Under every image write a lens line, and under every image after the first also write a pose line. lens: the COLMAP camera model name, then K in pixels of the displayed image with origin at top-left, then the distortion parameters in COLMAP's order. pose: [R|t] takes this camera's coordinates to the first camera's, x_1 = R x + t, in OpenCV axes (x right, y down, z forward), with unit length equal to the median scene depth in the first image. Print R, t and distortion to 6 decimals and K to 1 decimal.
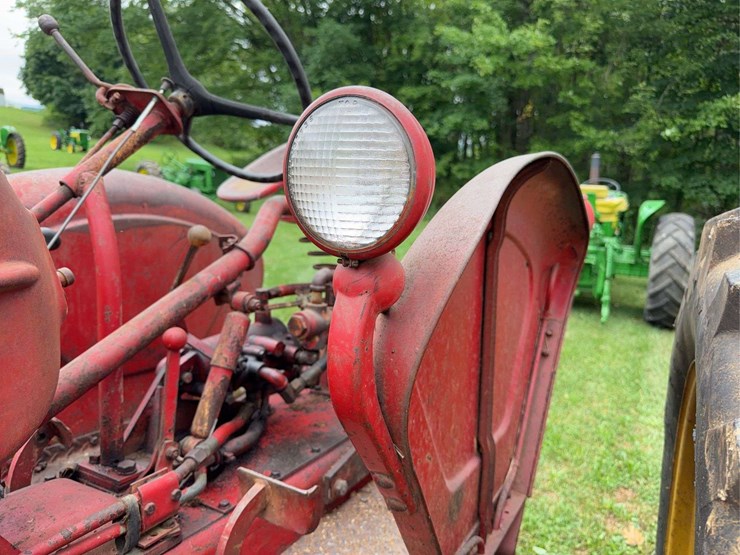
lens RADIAL K [[524.6, 0, 372.7], [0, 524.6, 280.4], [0, 0, 1]] dist [0.082808, -0.097879]
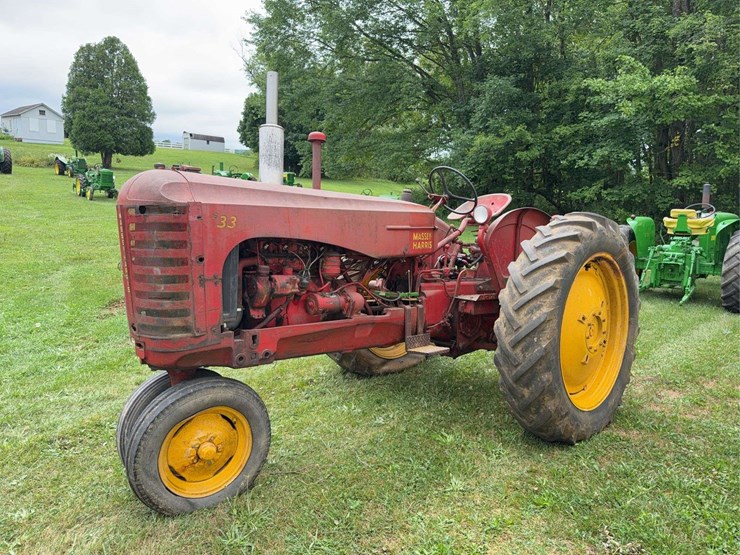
lens RADIAL K [[524.6, 0, 372.7], [0, 524.6, 280.4], [0, 0, 1]] dist [0.082808, -0.097879]
pose [[0.954349, 0.019394, -0.298062, 0.031687], [-0.033368, 0.998566, -0.041866, 0.047095], [0.296823, 0.049901, 0.953628, -0.280031]]
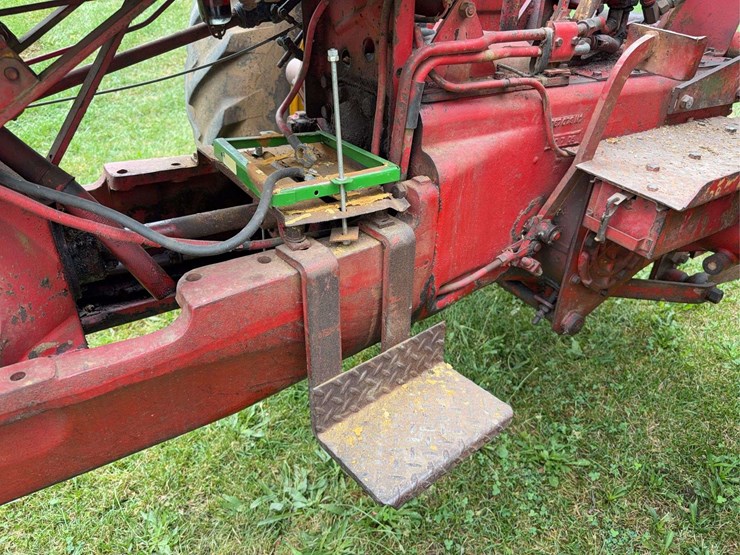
lens RADIAL K [[524.6, 0, 372.7], [0, 524.6, 280.4], [0, 0, 1]] dist [0.082808, -0.097879]
pose [[0.891609, 0.240343, -0.383755, -0.011092], [-0.066914, 0.908136, 0.413293, 0.027151], [0.447834, -0.342818, 0.825785, -0.029146]]
